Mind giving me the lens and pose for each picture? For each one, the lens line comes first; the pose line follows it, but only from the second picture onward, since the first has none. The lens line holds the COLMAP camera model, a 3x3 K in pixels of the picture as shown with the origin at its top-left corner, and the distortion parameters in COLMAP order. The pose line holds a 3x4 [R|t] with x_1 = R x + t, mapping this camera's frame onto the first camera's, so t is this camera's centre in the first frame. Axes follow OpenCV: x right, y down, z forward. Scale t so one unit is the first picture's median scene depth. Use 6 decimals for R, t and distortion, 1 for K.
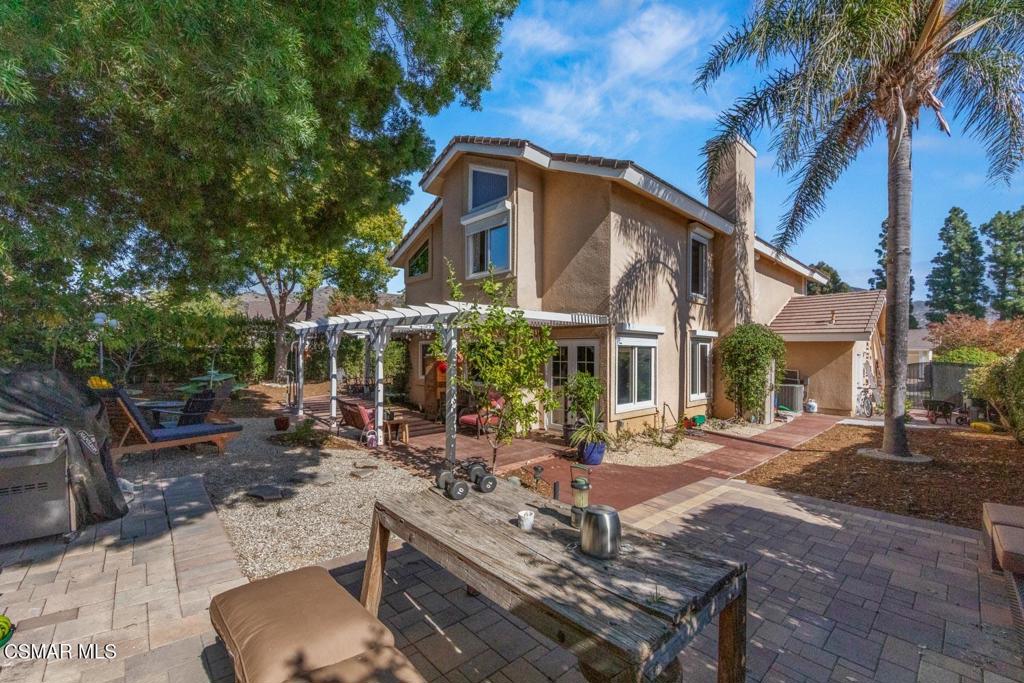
lens RADIAL K [[407.6, 0, 513.4], [0, 407.6, 349.5], [0, 0, 1]] dist [-0.004214, -0.000206]
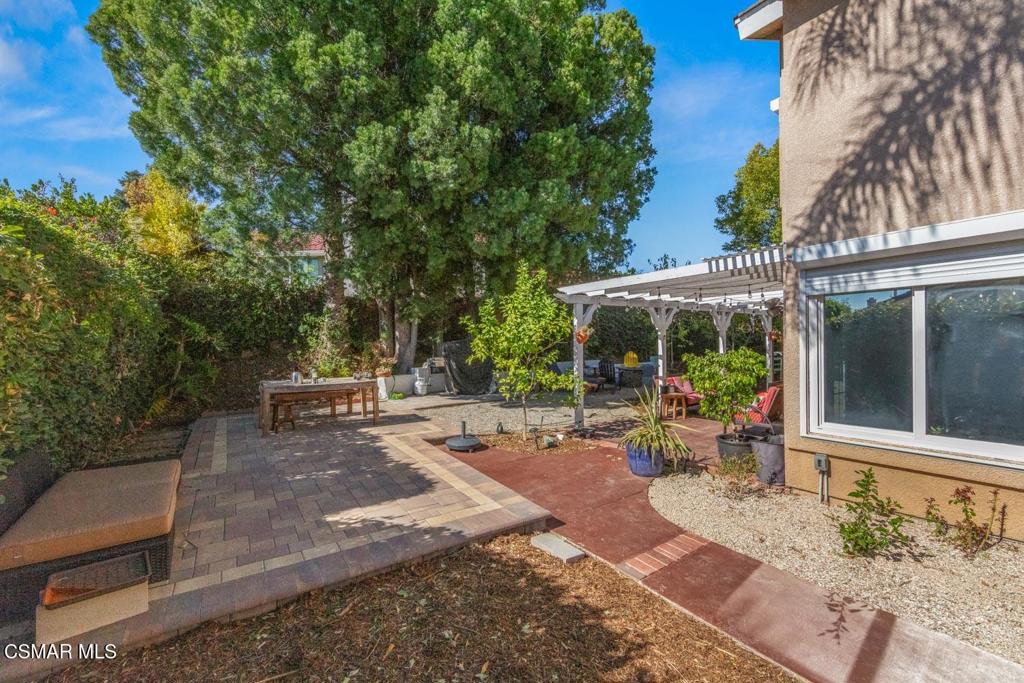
lens RADIAL K [[386.8, 0, 514.0], [0, 386.8, 344.5], [0, 0, 1]] dist [-0.000682, -0.000019]
pose [[-0.094828, -0.007402, -0.995466, 1.434044], [0.019101, 0.999775, -0.009254, 0.085205], [0.995310, -0.019891, -0.094665, 1.343714]]
